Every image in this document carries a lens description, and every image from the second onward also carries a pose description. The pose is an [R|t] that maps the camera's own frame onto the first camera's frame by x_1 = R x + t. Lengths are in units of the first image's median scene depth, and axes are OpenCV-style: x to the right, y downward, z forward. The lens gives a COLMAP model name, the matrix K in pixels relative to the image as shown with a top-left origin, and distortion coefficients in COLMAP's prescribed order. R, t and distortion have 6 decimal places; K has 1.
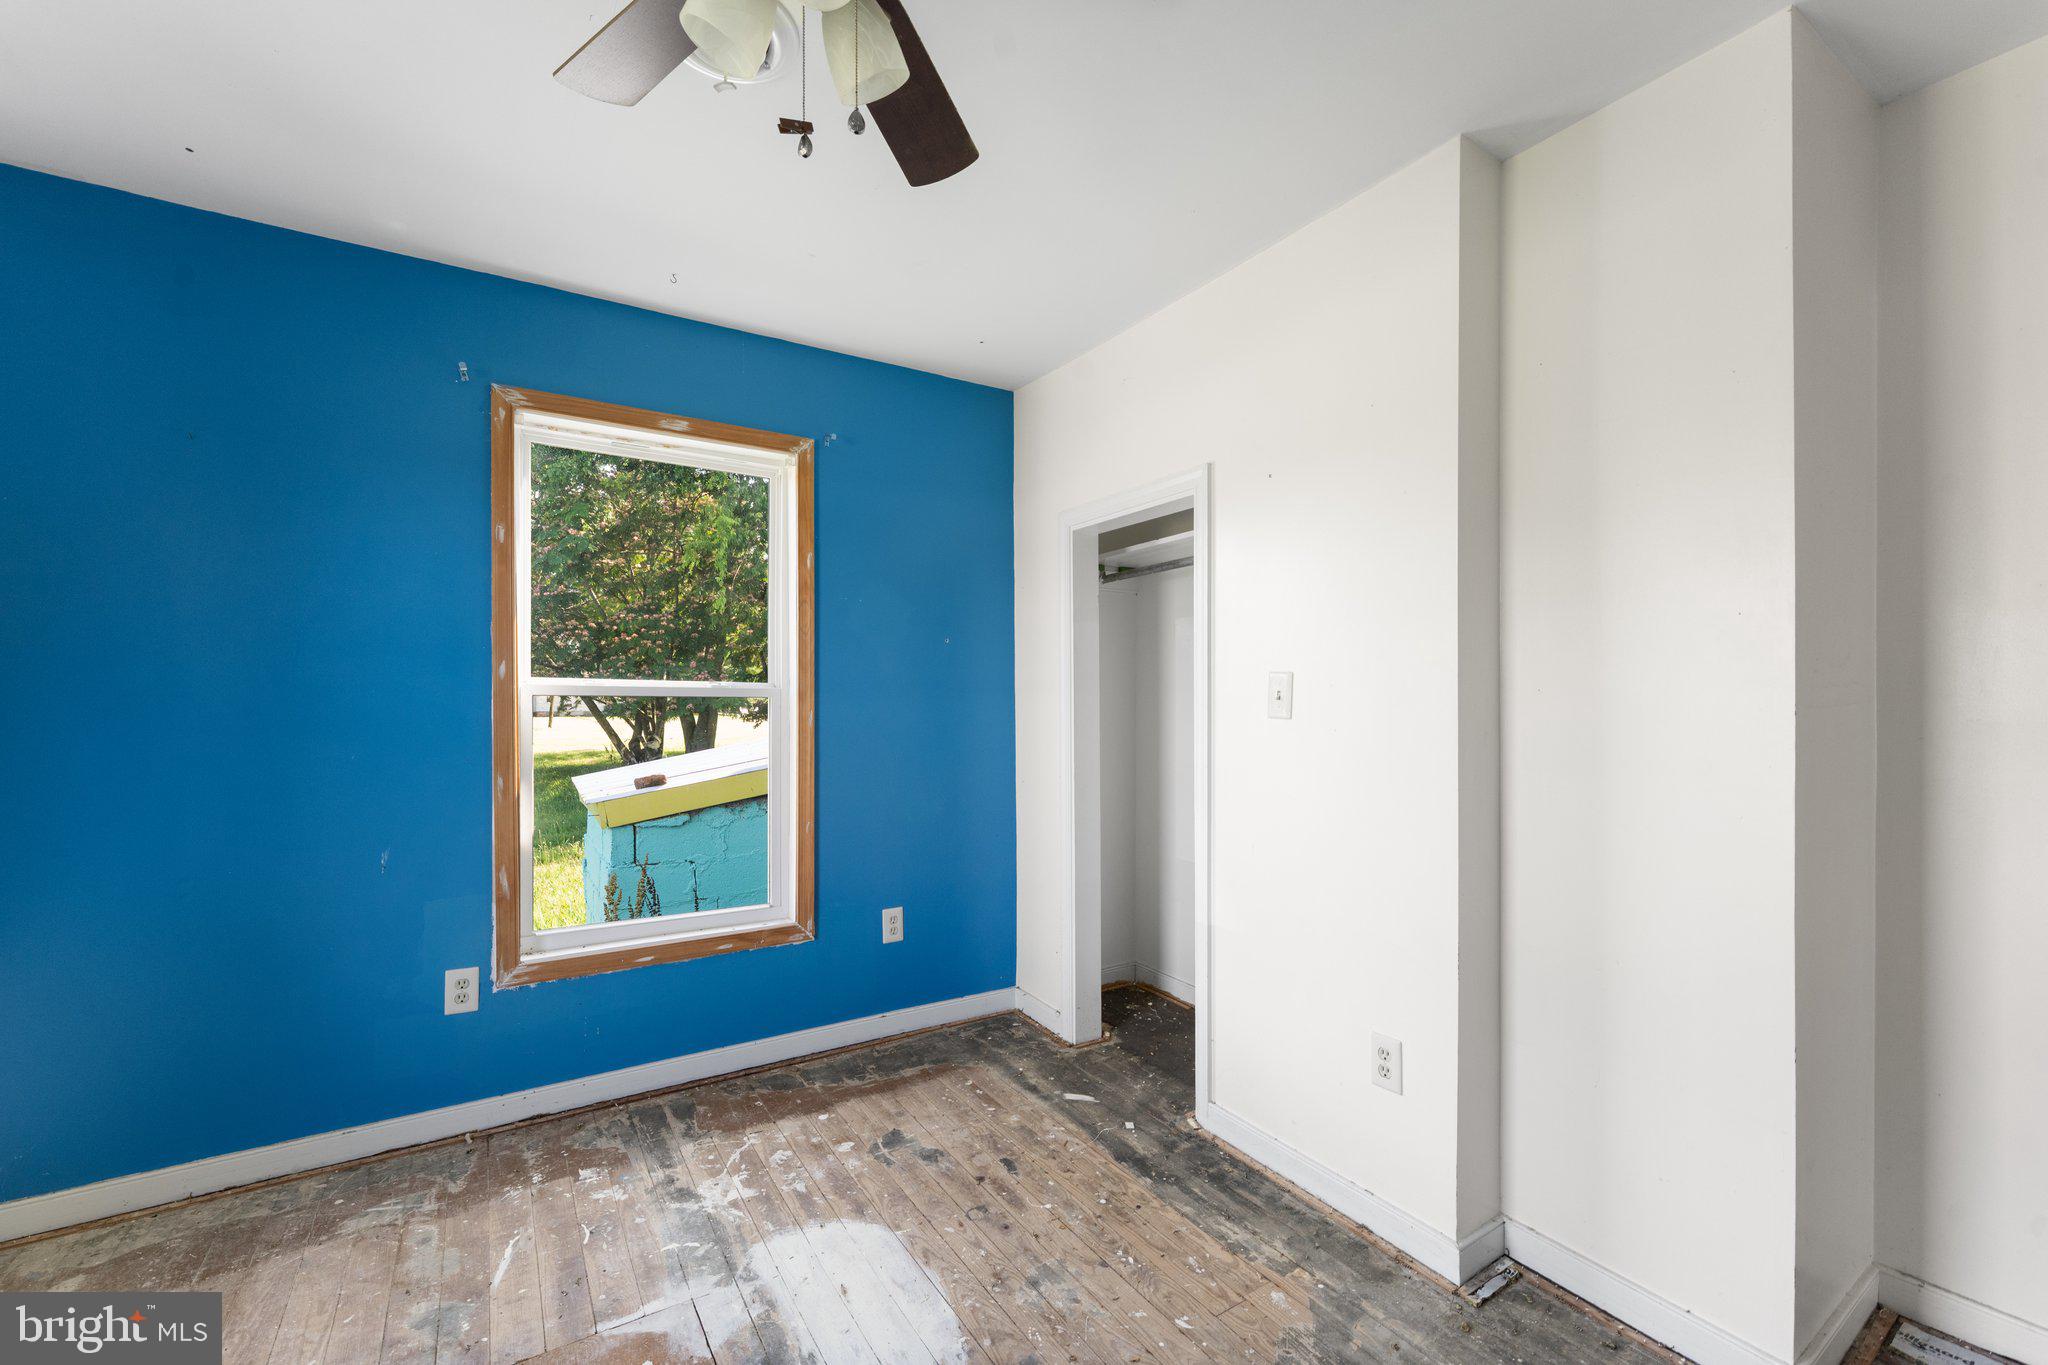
lens RADIAL K [[814.5, 0, 1022.3], [0, 814.5, 717.5], [0, 0, 1]] dist [0.001984, -0.000200]
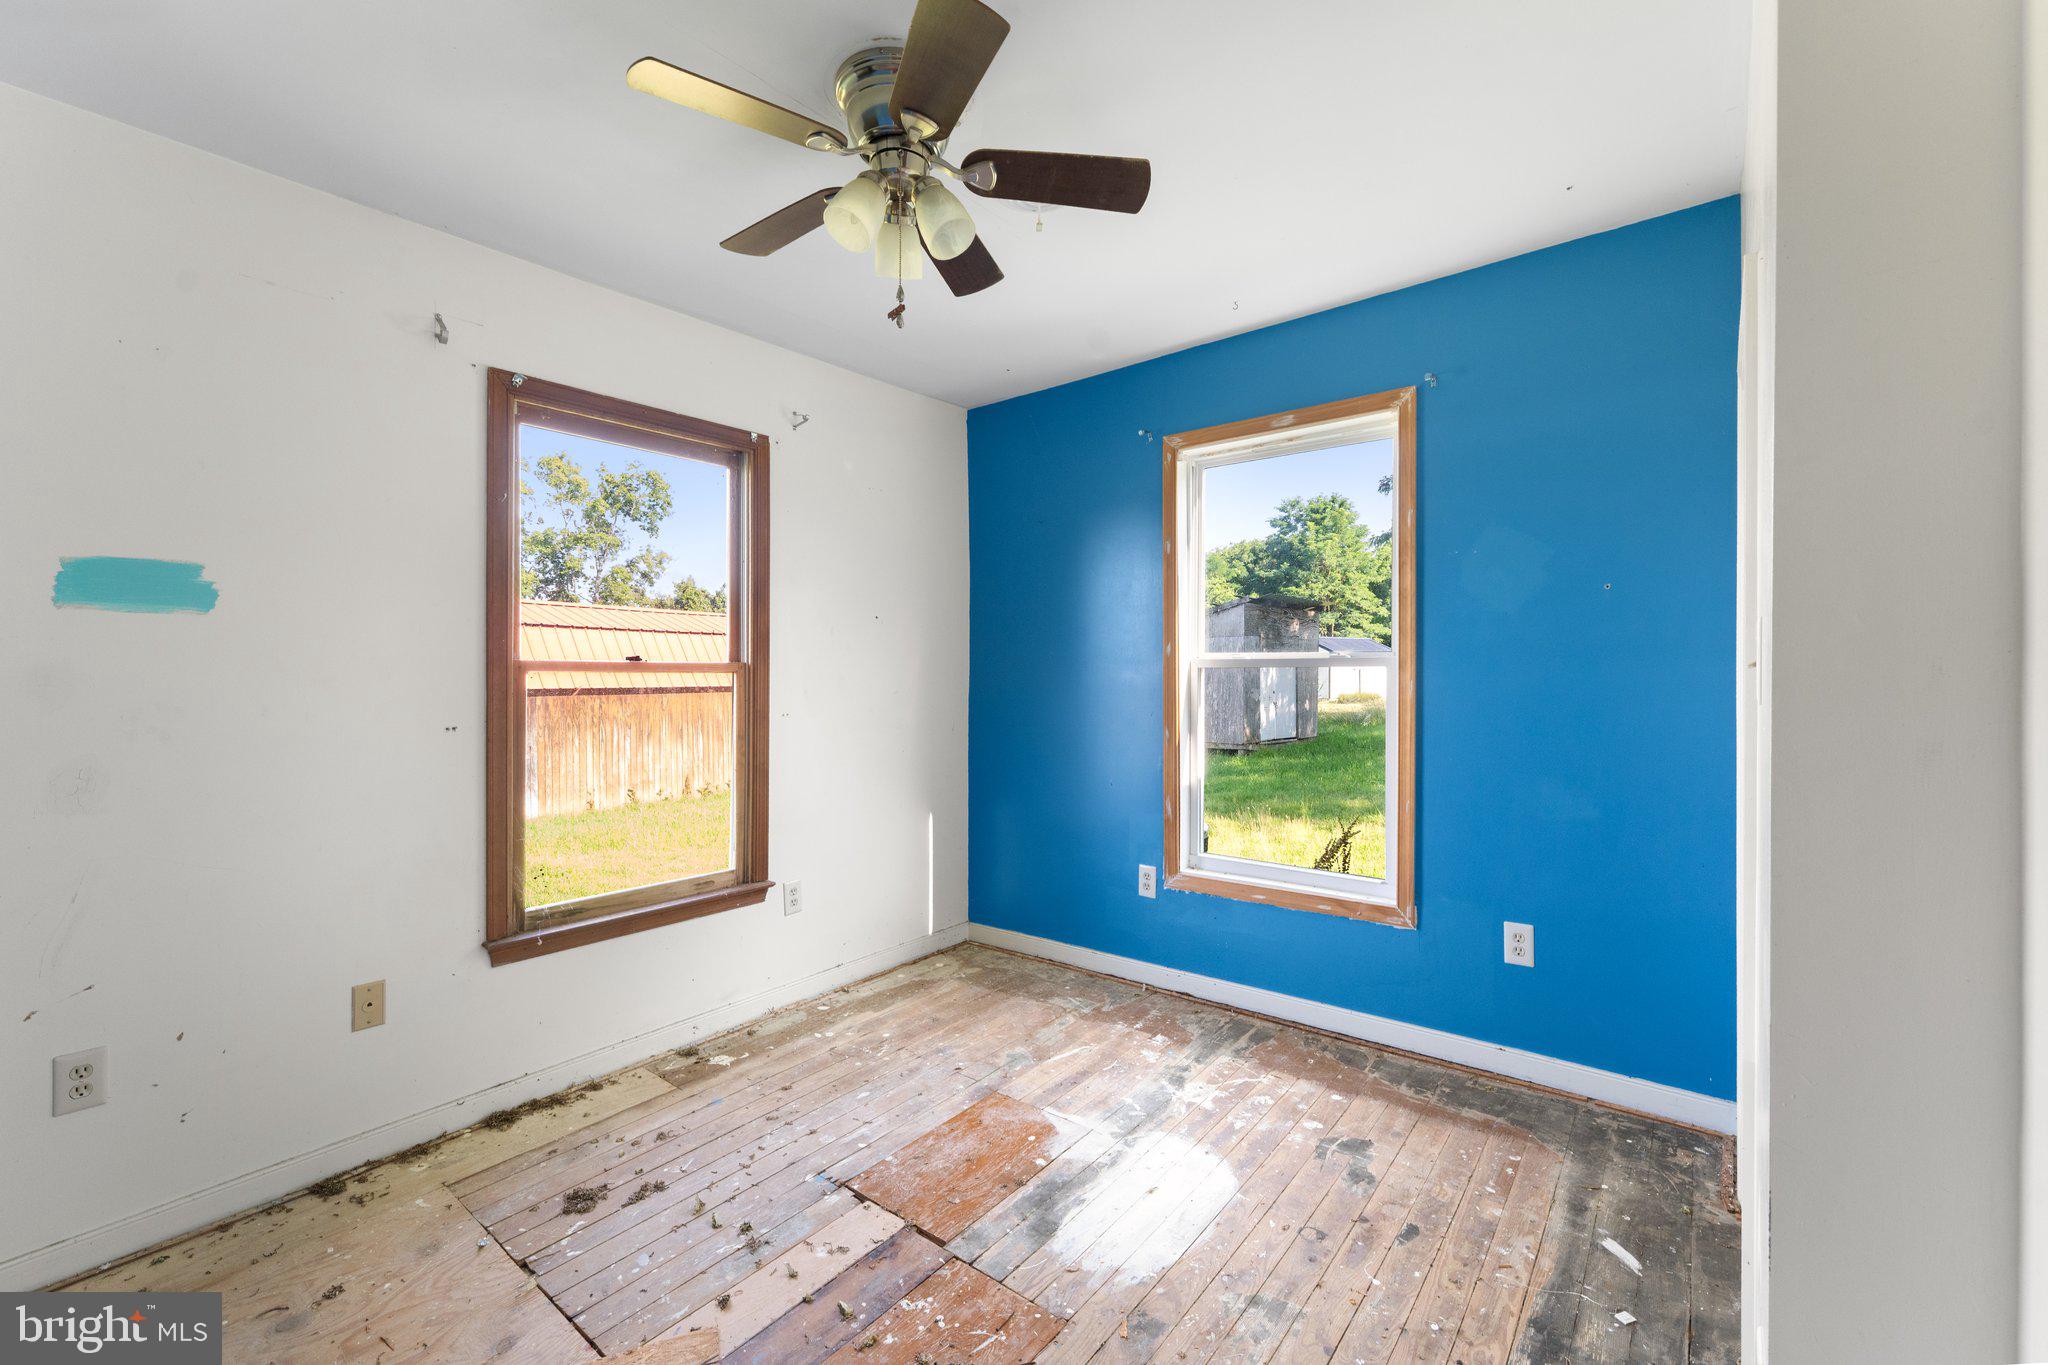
lens RADIAL K [[840.2, 0, 998.8], [0, 840.2, 684.2], [0, 0, 1]] dist [-0.000645, -0.000417]
pose [[0.327206, 0.009903, -0.944901, 0.581852], [-0.006691, 0.999944, 0.008163, -0.010592], [0.944929, 0.003652, 0.327254, 0.292961]]
